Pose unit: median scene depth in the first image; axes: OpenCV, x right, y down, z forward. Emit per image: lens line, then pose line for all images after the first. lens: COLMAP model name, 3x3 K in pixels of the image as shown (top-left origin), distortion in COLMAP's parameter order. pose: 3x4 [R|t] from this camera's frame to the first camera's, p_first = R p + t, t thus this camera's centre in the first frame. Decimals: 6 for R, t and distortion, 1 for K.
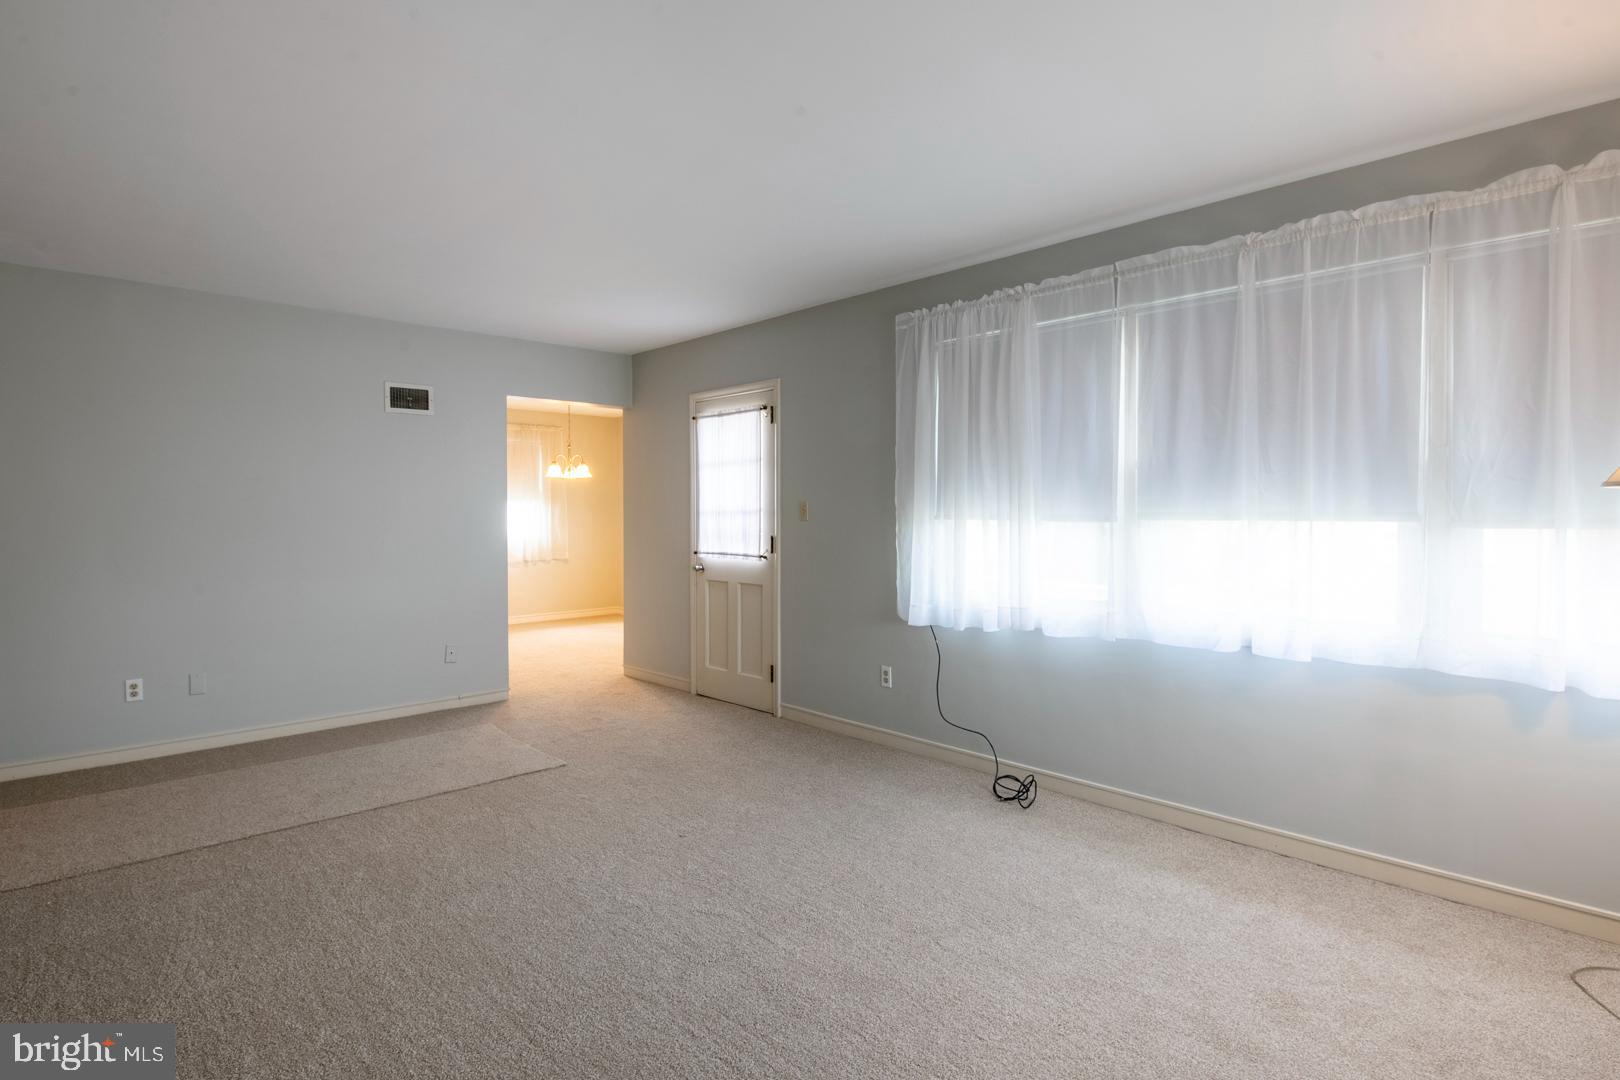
lens RADIAL K [[852.6, 0, 808.6], [0, 852.6, 532.9], [0, 0, 1]] dist [-0.002585, -0.002102]
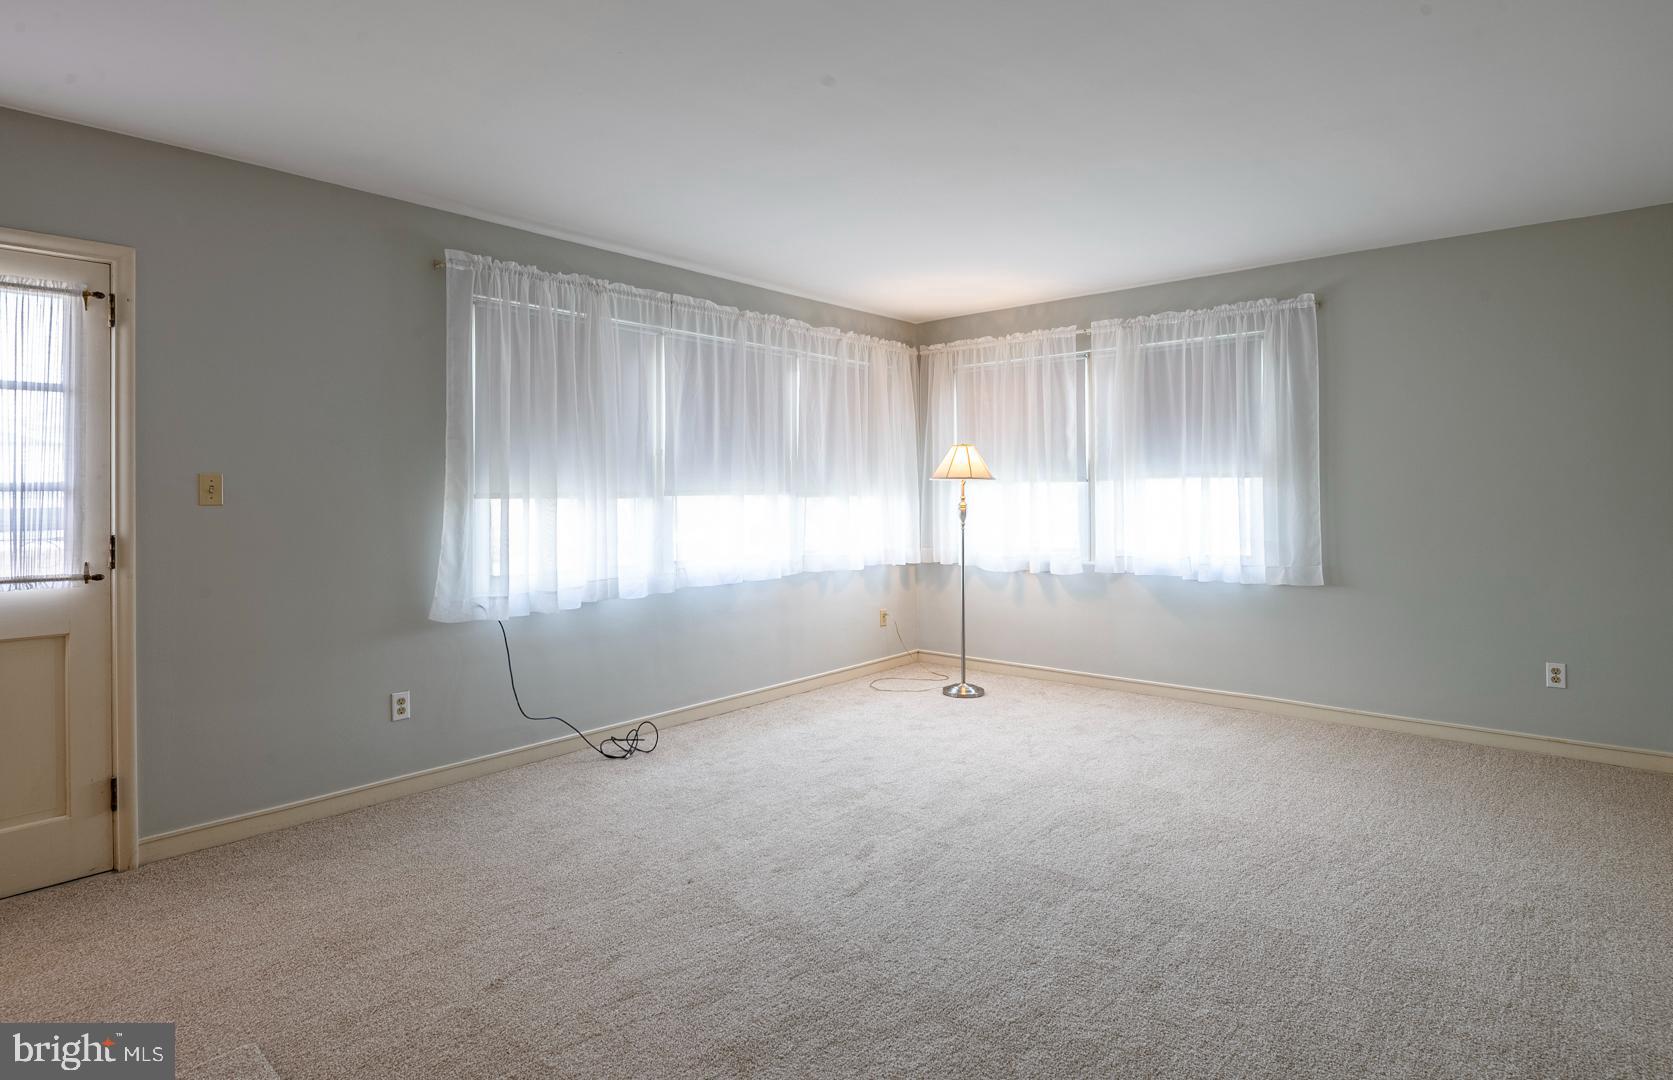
lens RADIAL K [[866.5, 0, 725.8], [0, 866.5, 483.3], [0, 0, 1]] dist [0.005142, -0.000163]
pose [[-0.040171, 0.000983, 0.999192, -0.859919], [0.022699, 0.999742, -0.000071, -0.030075], [-0.998935, 0.022677, -0.040183, 0.902156]]
